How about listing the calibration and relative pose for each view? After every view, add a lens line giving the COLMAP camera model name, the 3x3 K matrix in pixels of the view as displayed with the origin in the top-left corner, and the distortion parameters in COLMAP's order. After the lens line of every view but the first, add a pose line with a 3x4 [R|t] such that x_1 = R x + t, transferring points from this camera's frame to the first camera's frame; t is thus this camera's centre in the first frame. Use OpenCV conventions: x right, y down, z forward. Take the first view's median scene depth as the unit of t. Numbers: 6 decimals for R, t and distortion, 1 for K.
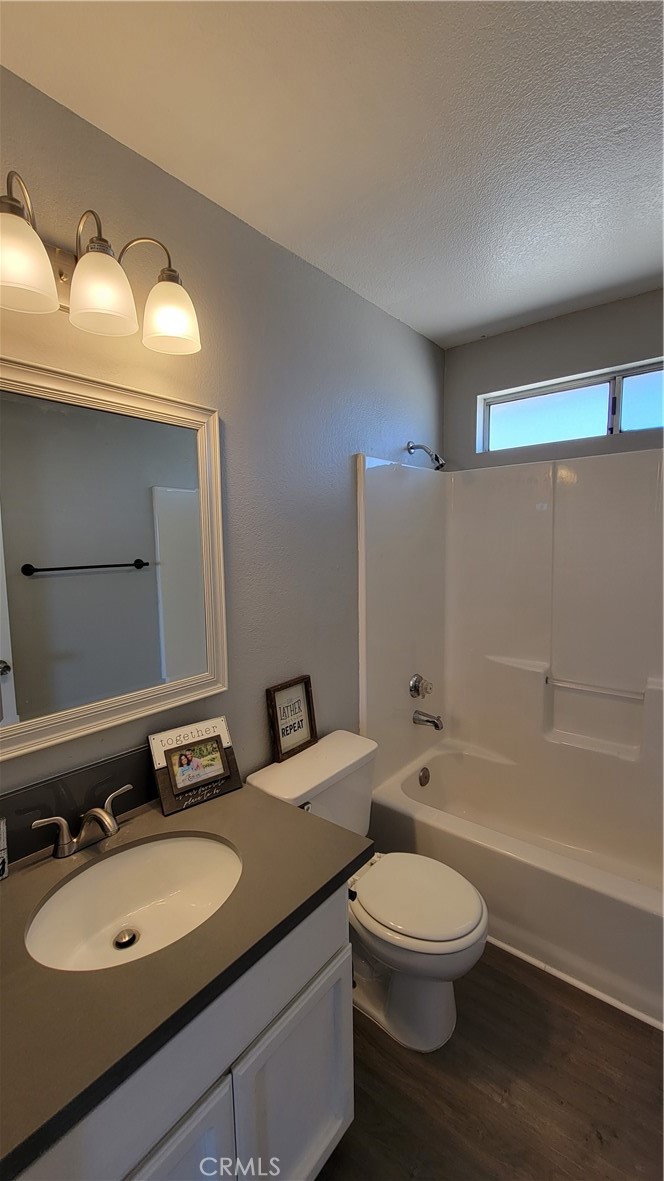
lens RADIAL K [[482.3, 0, 310.1], [0, 482.3, 594.8], [0, 0, 1]] dist [0.002244, -0.001948]
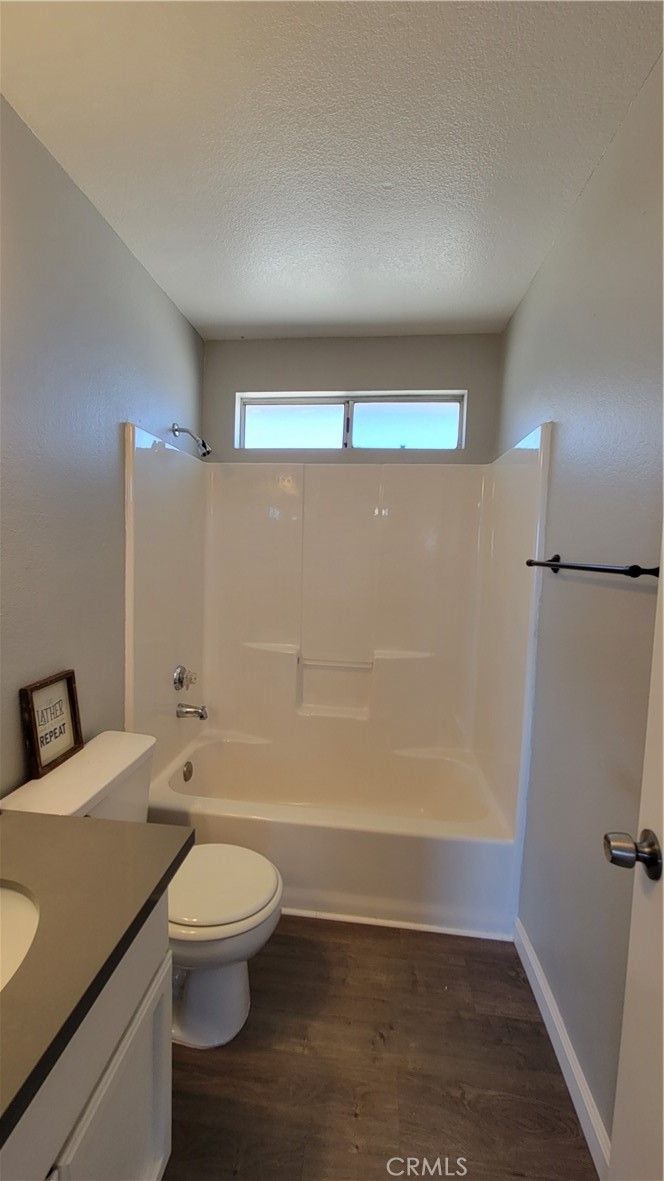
lens RADIAL K [[482.3, 0, 312.2], [0, 482.3, 592.1], [0, 0, 1]] dist [0.002244, -0.001948]
pose [[0.840399, 0.000741, 0.541968, -0.096963], [0.008969, 0.999843, -0.015275, 0.042696], [-0.541894, 0.017698, 0.840260, 0.054471]]
